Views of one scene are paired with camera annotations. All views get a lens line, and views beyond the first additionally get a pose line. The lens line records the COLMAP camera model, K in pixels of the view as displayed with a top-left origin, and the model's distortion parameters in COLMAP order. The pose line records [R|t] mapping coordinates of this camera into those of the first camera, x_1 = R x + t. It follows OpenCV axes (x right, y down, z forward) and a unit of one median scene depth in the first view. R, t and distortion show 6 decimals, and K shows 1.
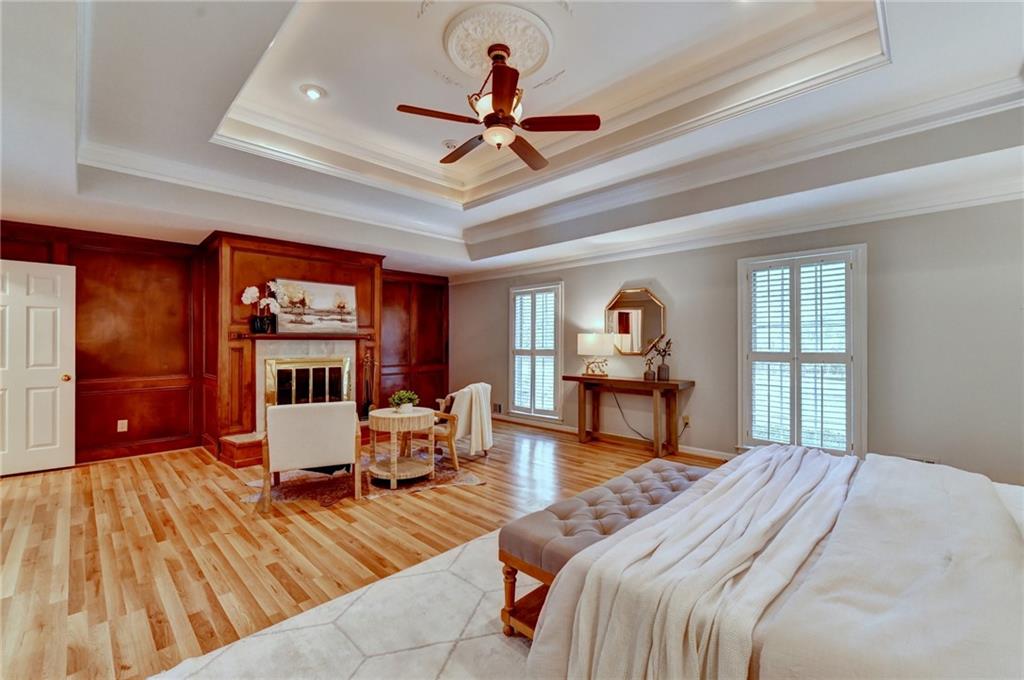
lens RADIAL K [[421.5, 0, 522.8], [0, 421.5, 340.3], [0, 0, 1]] dist [-0.003054, -0.000539]
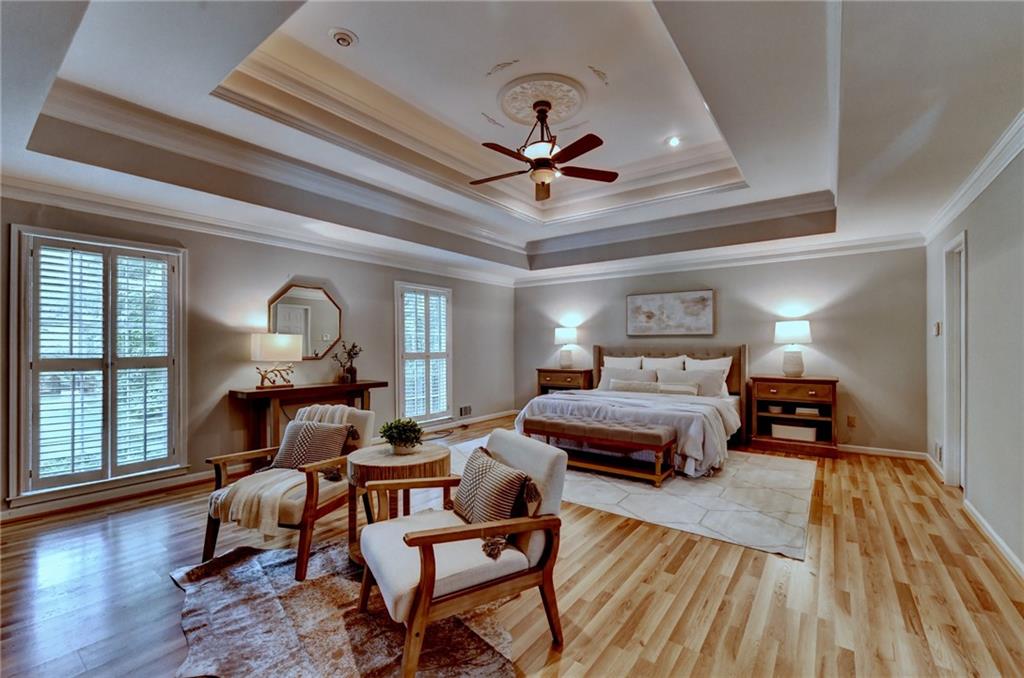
lens RADIAL K [[421.5, 0, 519.8], [0, 421.5, 345.3], [0, 0, 1]] dist [-0.003054, -0.000539]
pose [[-0.114930, 0.002017, 0.993372, -0.813508], [-0.004013, 0.999989, -0.002495, 0.006371], [-0.993365, -0.004273, -0.114921, 0.777946]]
